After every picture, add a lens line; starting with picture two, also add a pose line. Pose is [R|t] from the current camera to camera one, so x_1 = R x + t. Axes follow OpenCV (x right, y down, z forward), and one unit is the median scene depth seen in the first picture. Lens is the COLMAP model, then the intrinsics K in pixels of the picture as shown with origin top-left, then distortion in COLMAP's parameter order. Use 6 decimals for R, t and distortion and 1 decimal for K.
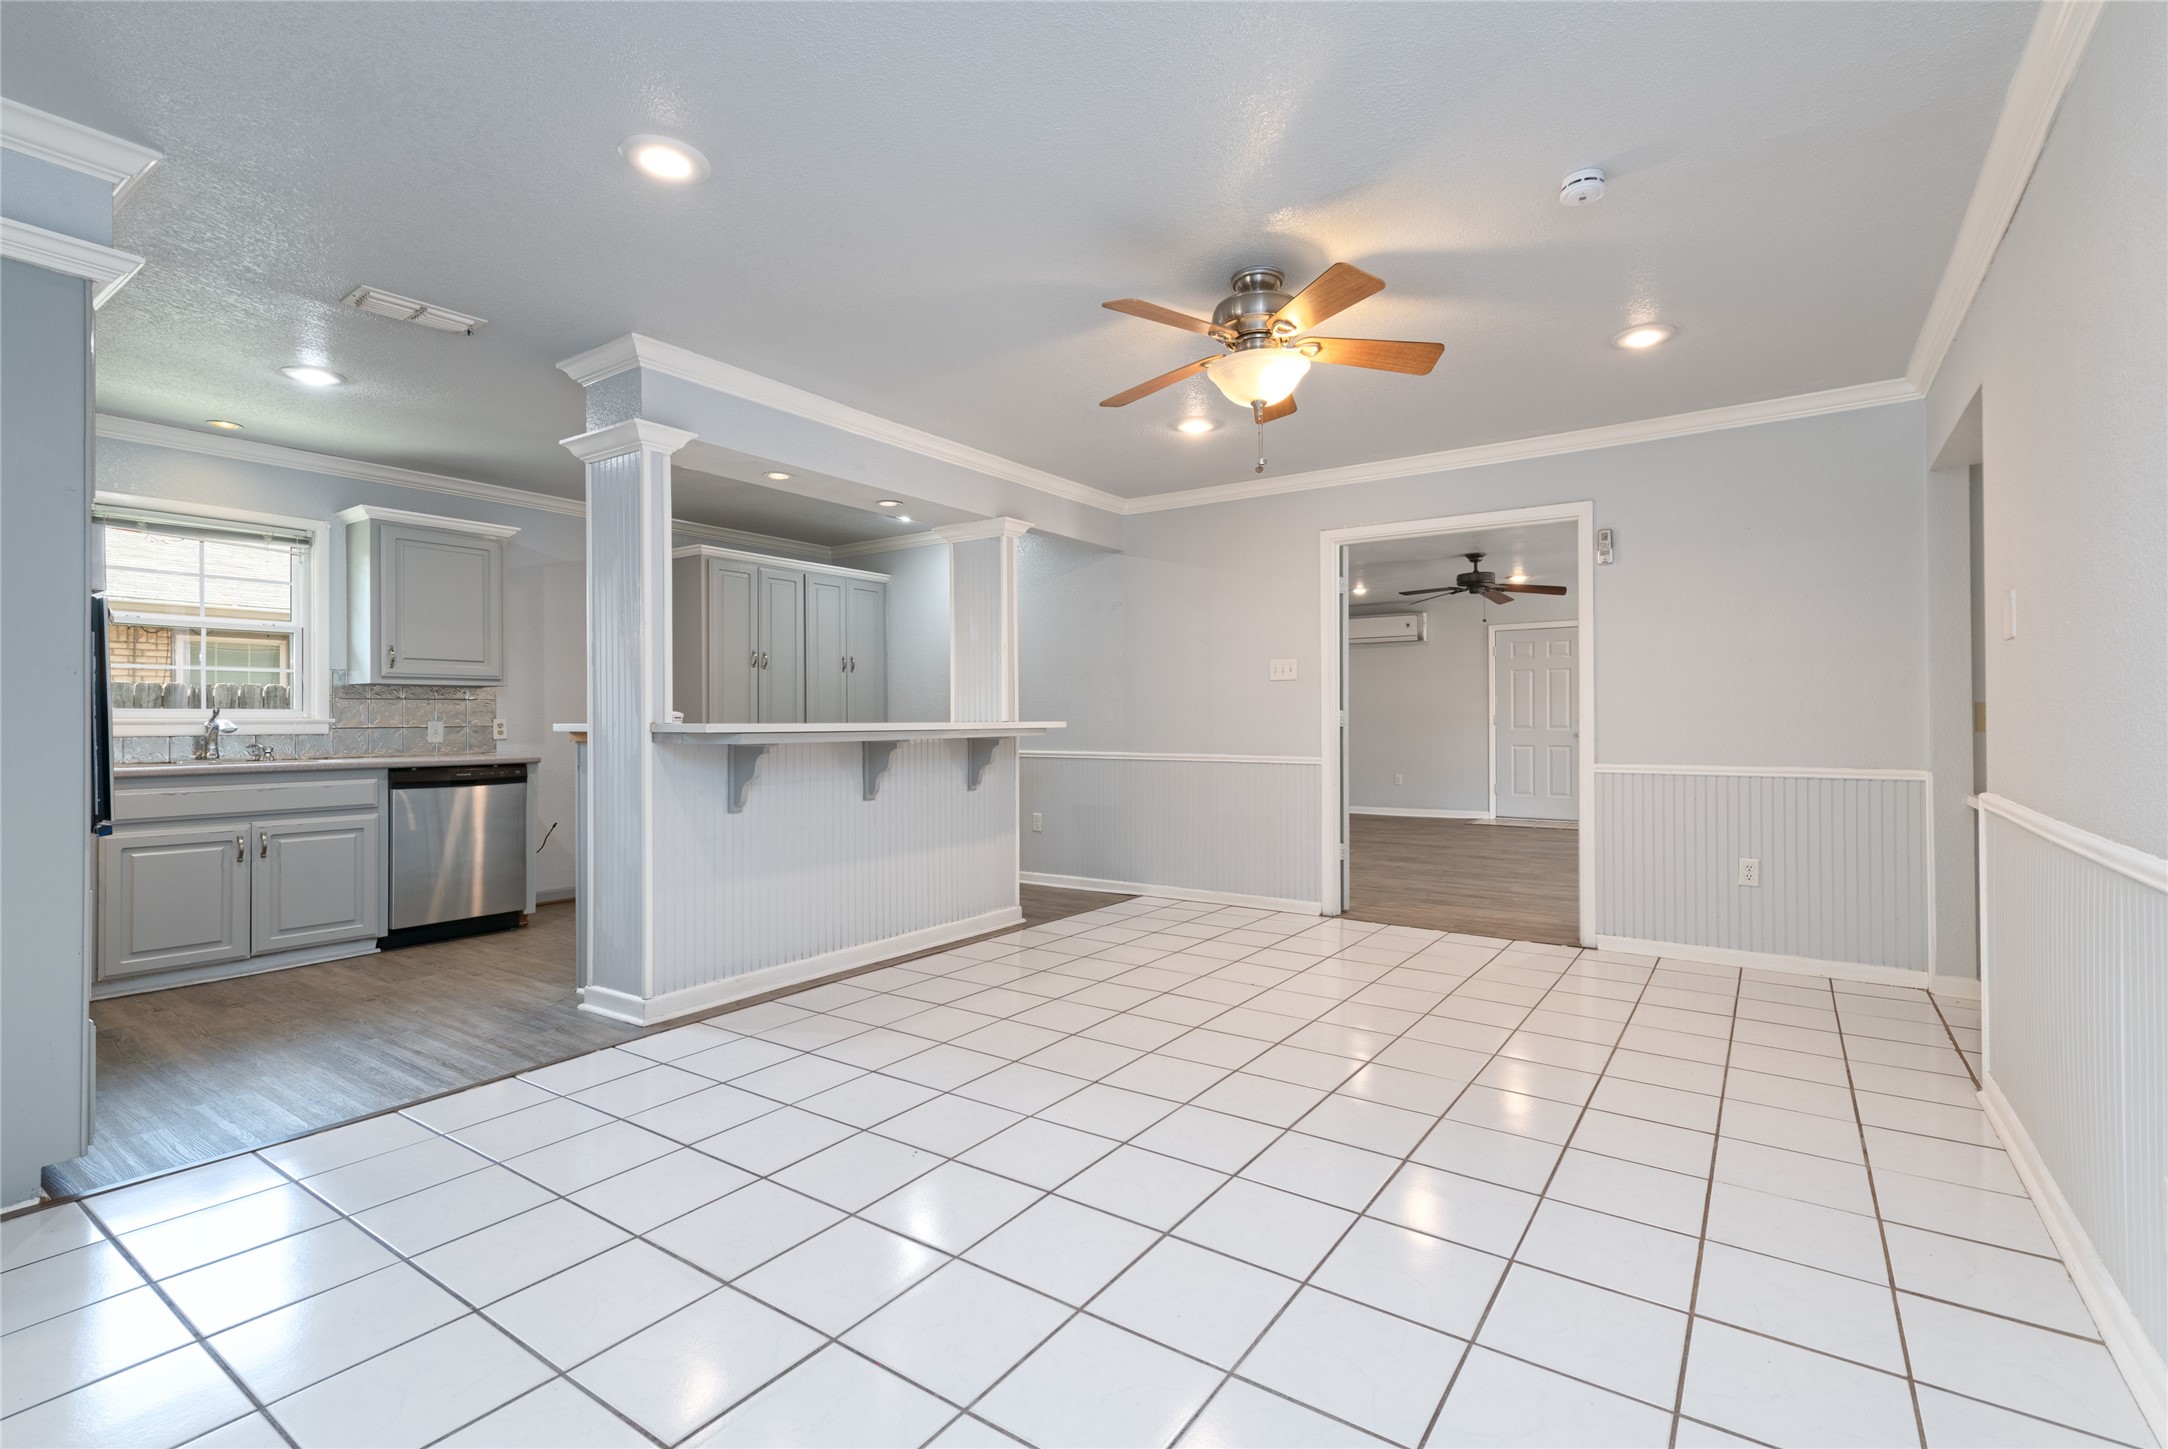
lens RADIAL K [[957.4, 0, 1093.7], [0, 957.4, 713.5], [0, 0, 1]] dist [0.018356, -0.006322]
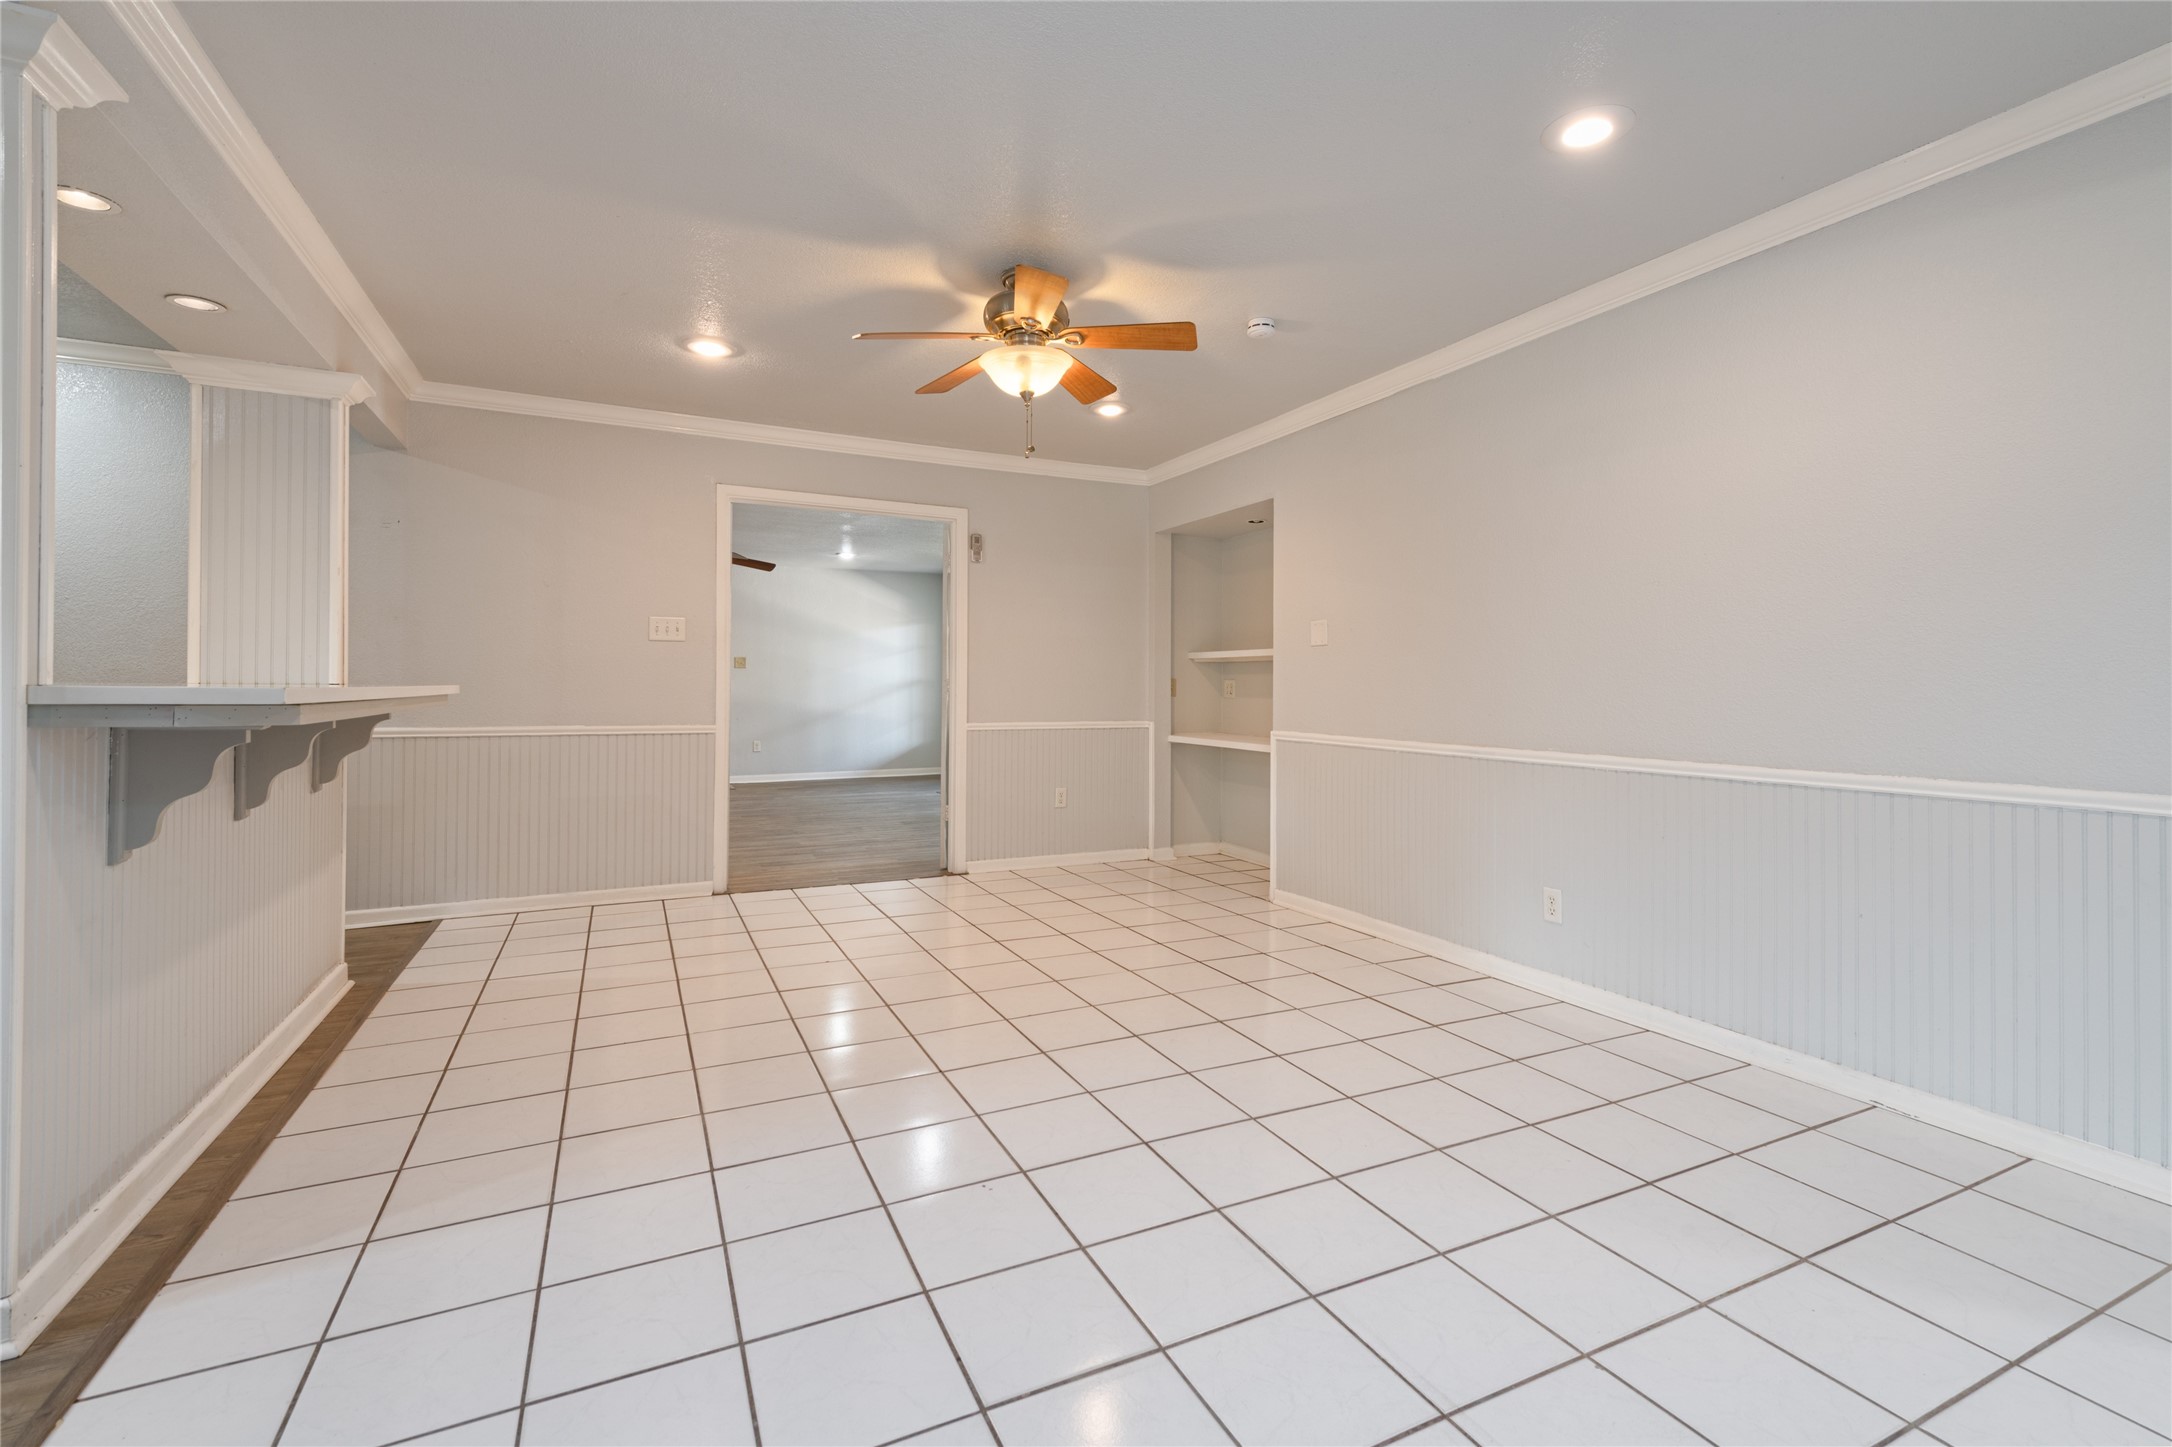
lens RADIAL K [[974.0, 0, 1091.1], [0, 974.0, 677.5], [0, 0, 1]] dist [0.018672, -0.000022]
pose [[0.487238, 0.015119, 0.873138, -0.475633], [-0.013508, 0.999861, -0.009775, 0.003655], [-0.873165, -0.007032, 0.487374, 0.249337]]
